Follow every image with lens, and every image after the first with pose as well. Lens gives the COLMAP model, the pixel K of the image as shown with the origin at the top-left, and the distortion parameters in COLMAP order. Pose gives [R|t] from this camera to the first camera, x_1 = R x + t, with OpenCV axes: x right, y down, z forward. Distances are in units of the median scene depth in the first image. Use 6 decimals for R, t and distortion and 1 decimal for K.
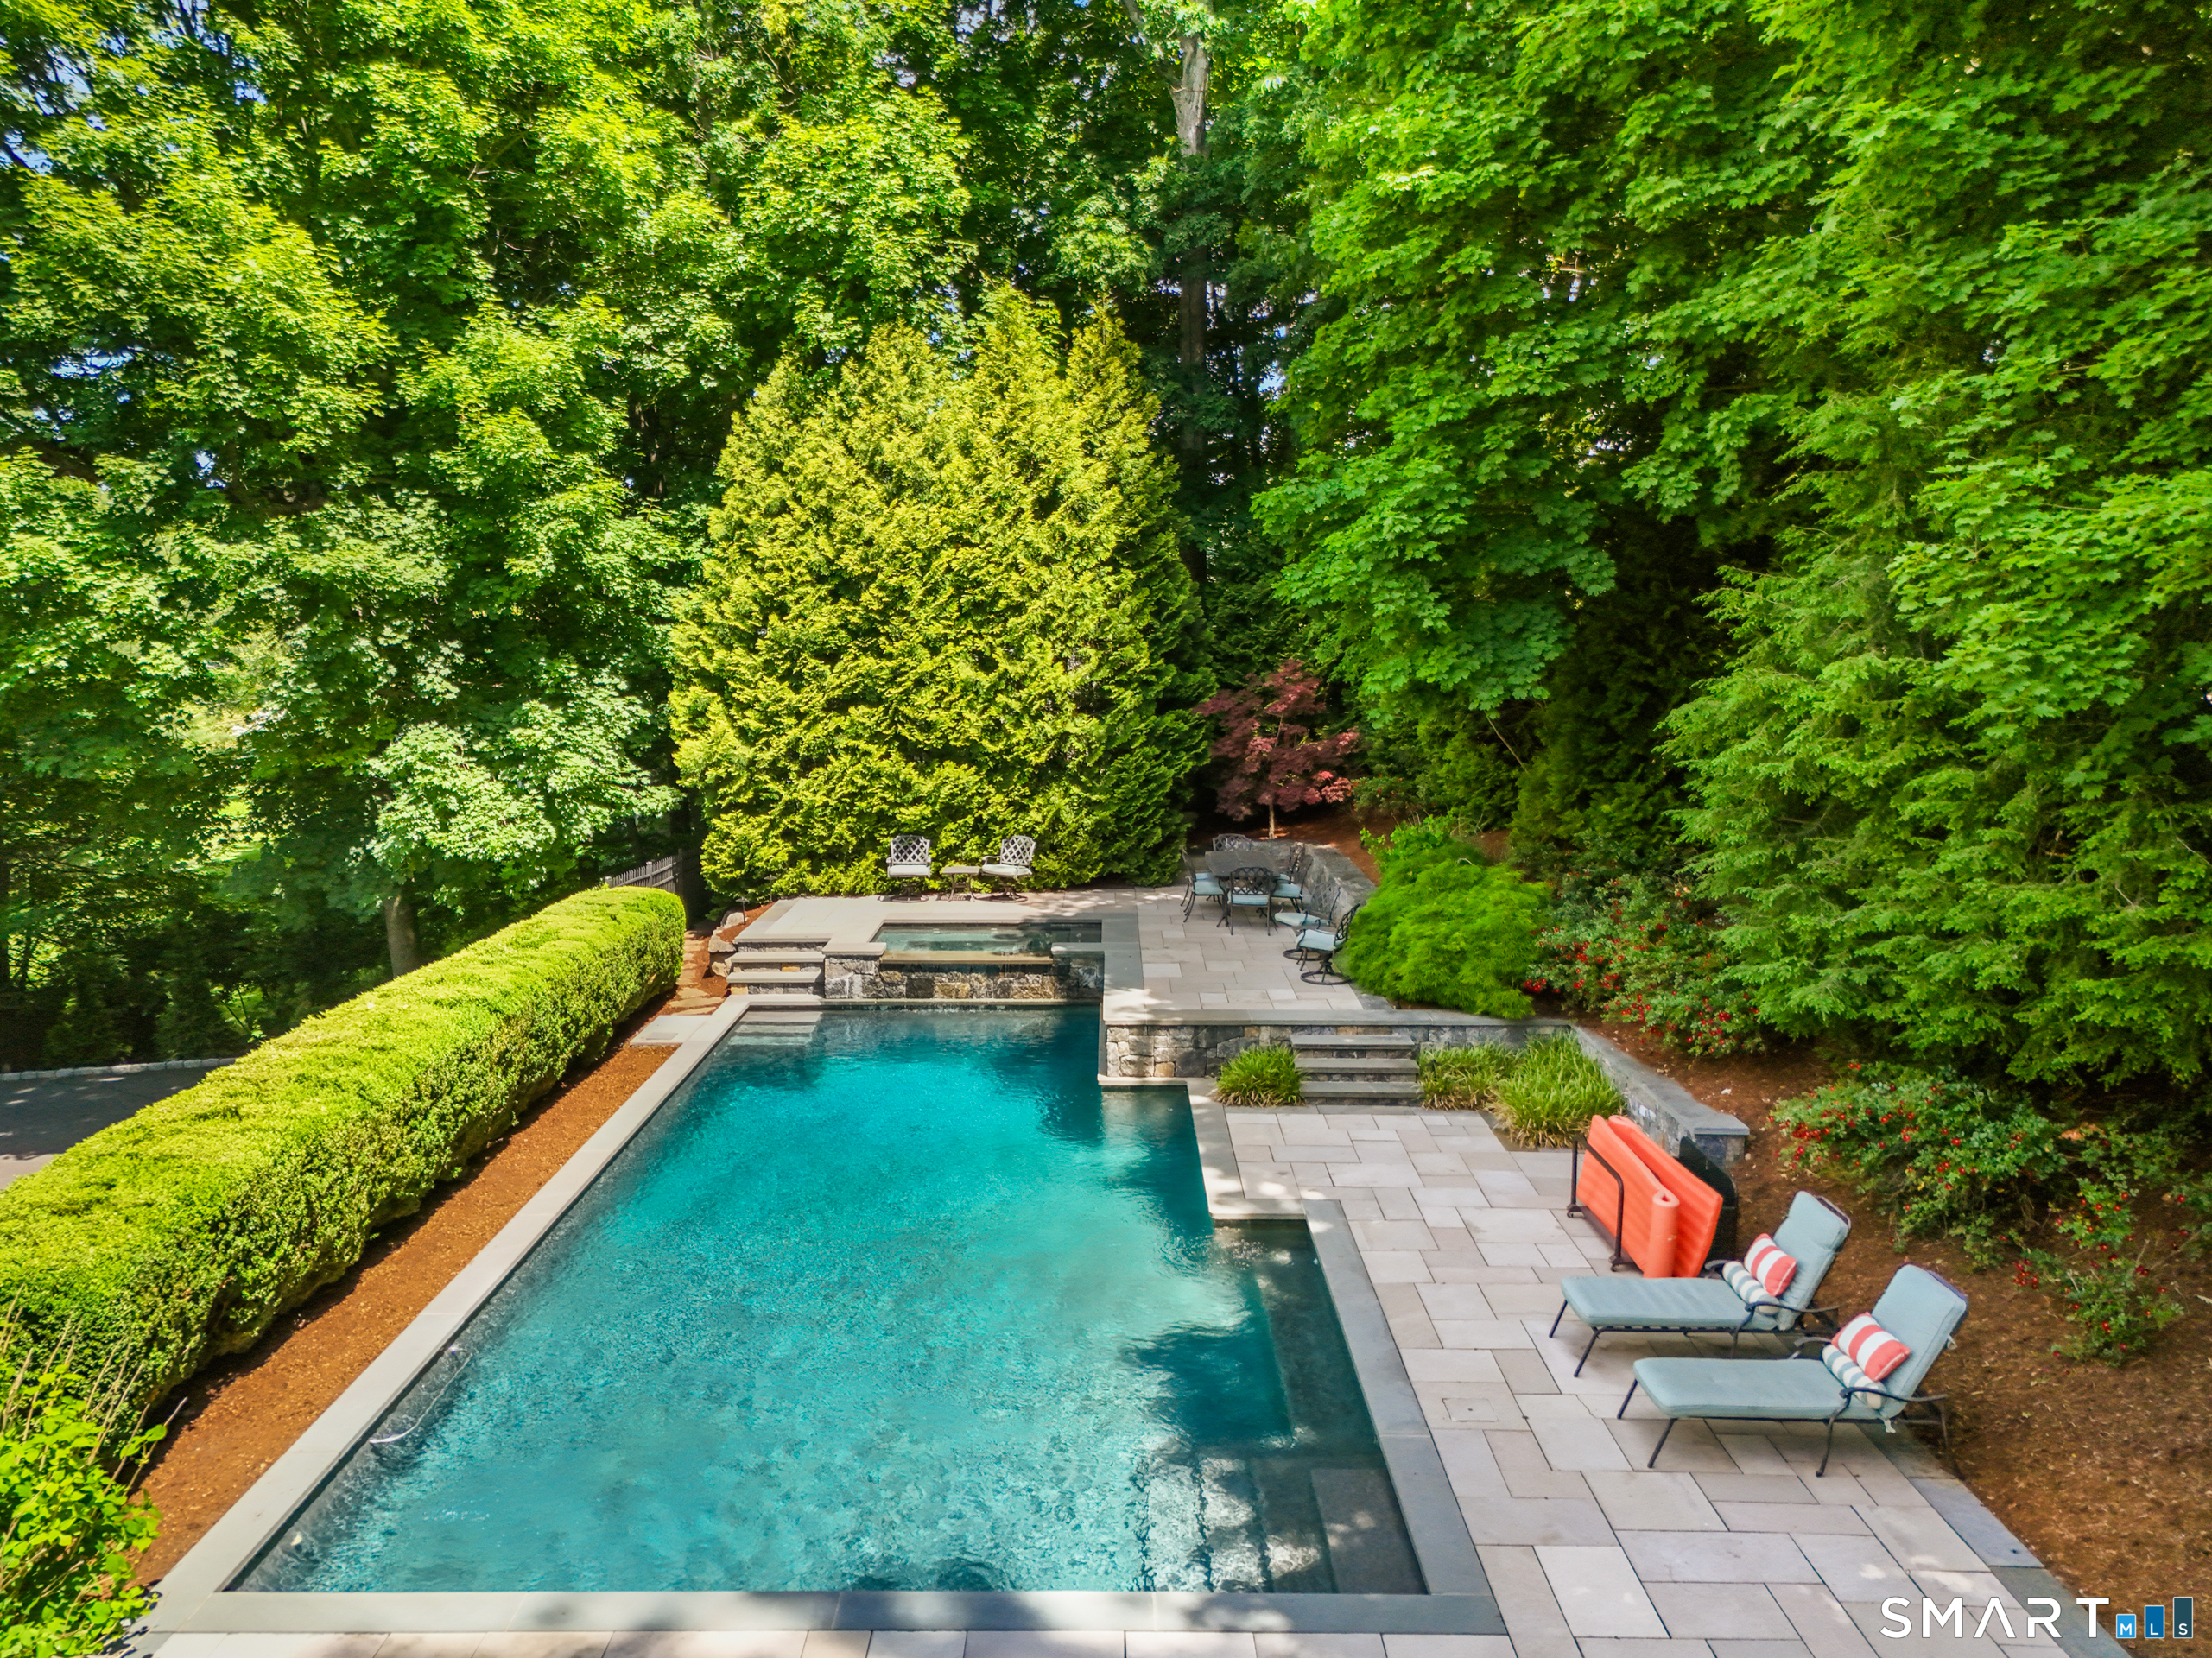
lens RADIAL K [[1592.9, 0, 1097.4], [0, 1592.9, 845.8], [0, 0, 1]] dist [0.026376, -0.017397]
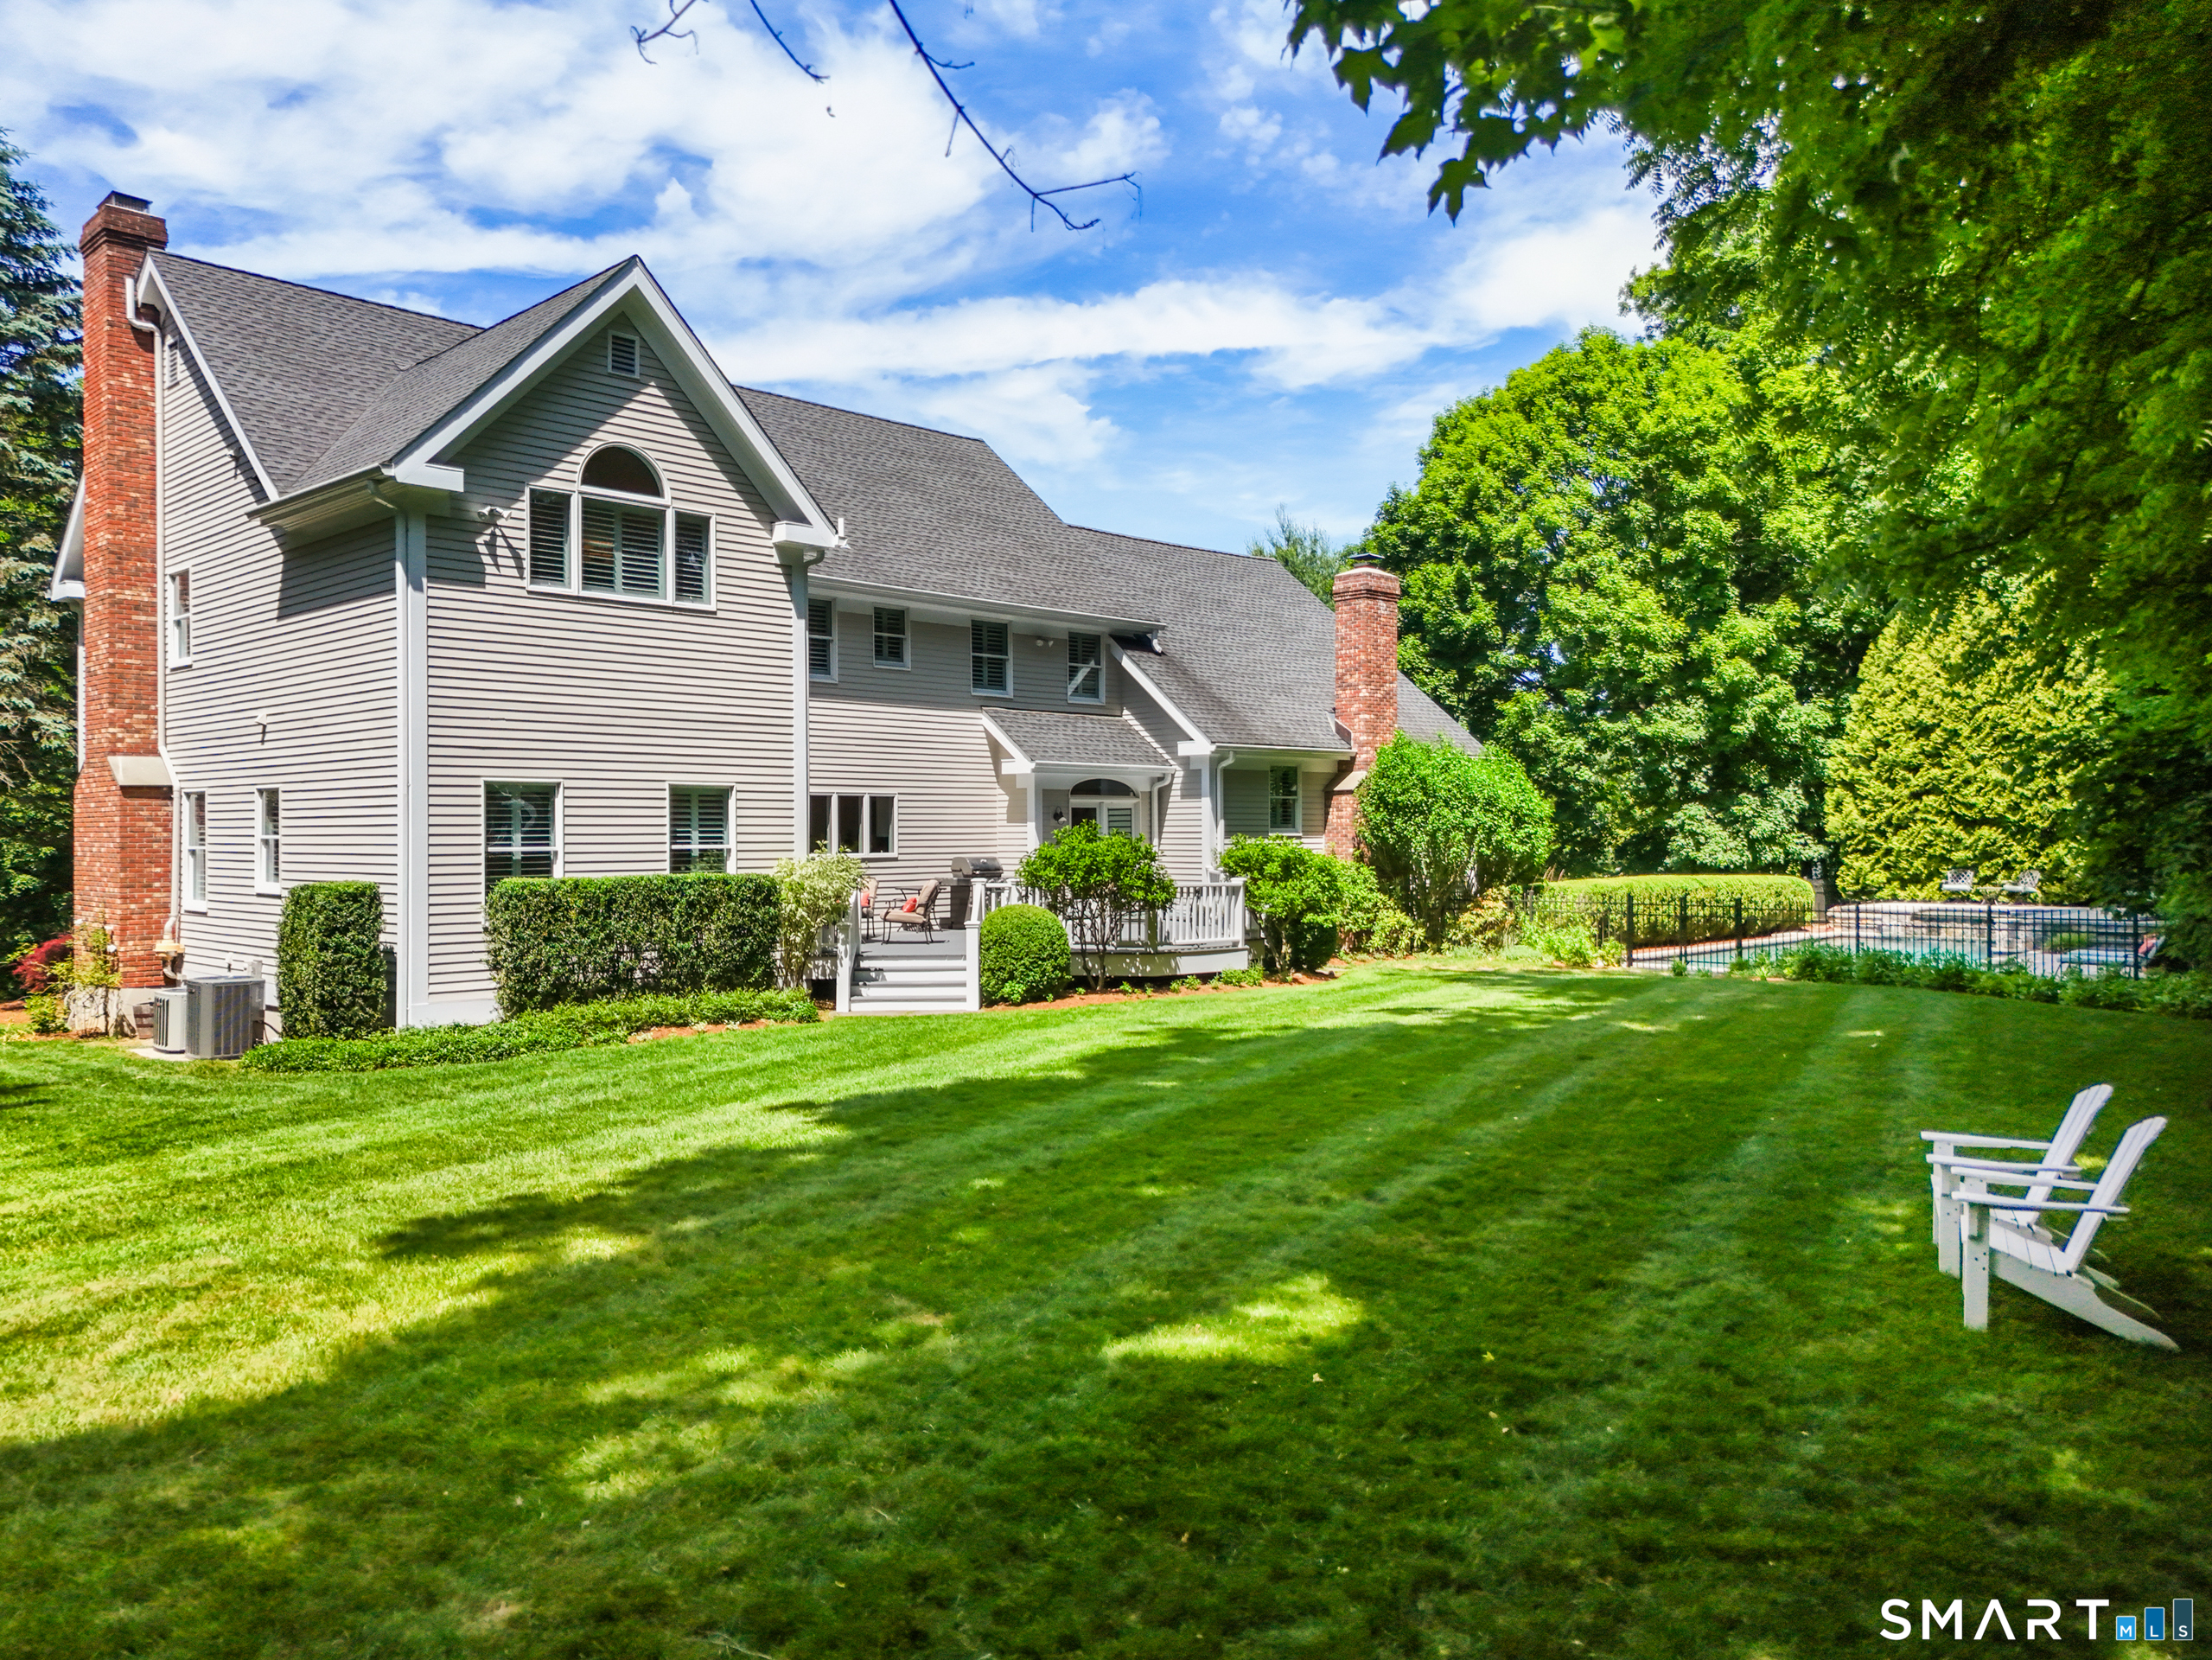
lens RADIAL K [[1593.3, 0, 1096.6], [0, 1593.3, 834.7], [0, 0, 1]] dist [0.026376, -0.017397]
pose [[0.693550, -0.010625, -0.720330, 0.506016], [-0.093481, 0.990110, -0.104610, 0.235241], [0.714317, 0.139890, 0.685698, -0.919158]]
